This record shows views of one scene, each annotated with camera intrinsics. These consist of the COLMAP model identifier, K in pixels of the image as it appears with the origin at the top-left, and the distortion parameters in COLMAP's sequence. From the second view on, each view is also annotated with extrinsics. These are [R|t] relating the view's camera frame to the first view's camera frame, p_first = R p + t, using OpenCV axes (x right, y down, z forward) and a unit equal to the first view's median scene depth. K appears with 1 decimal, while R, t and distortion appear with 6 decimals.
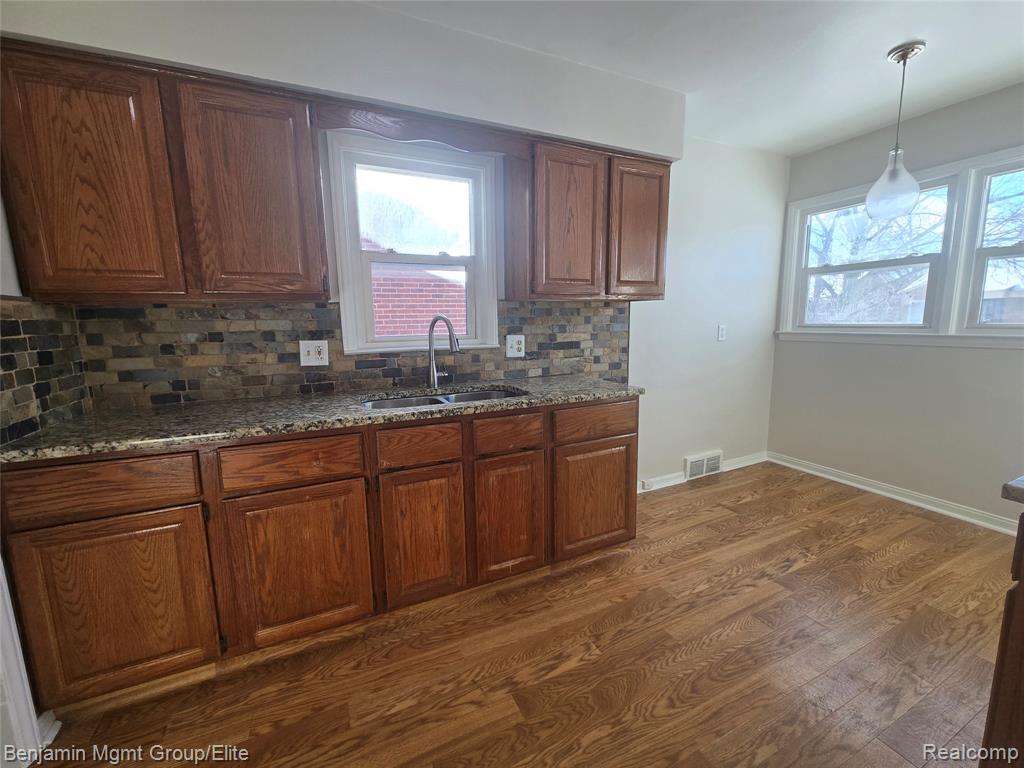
lens RADIAL K [[415.3, 0, 506.5], [0, 415.3, 384.9], [0, 0, 1]] dist [-0.003890, -0.000380]
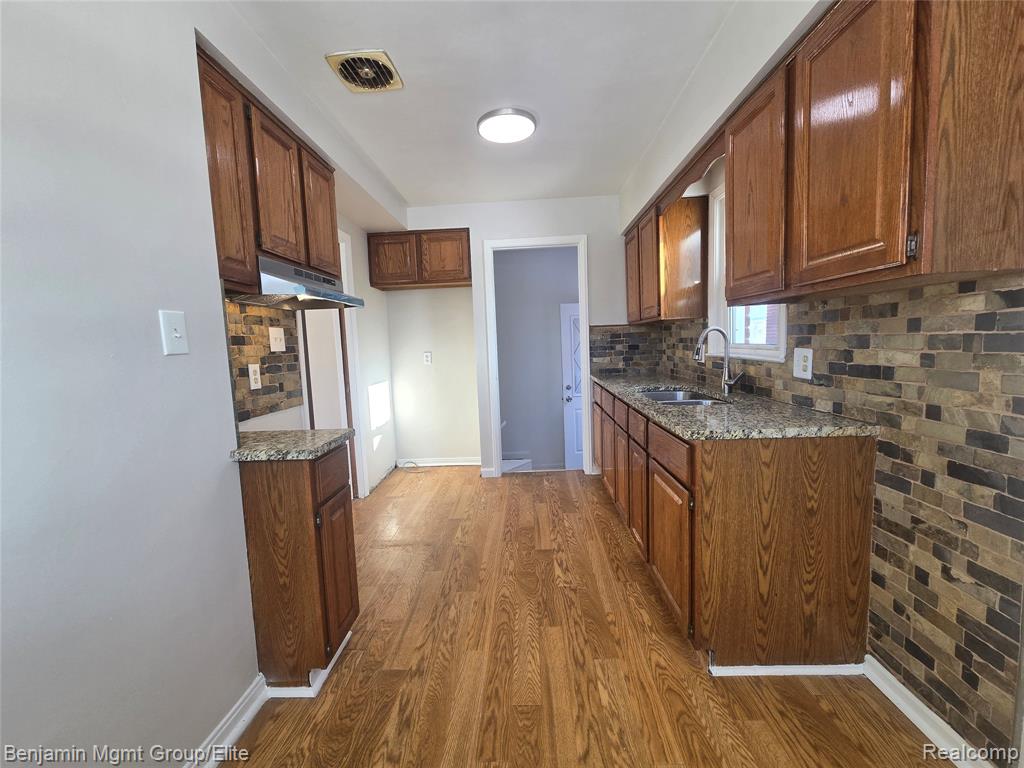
lens RADIAL K [[415.3, 0, 508.8], [0, 415.3, 378.5], [0, 0, 1]] dist [-0.003890, -0.000380]
pose [[-0.456095, 0.109701, -0.883144, 0.895437], [-0.097166, 0.980302, 0.171950, -0.140156], [0.884611, 0.164237, -0.436451, 0.848130]]
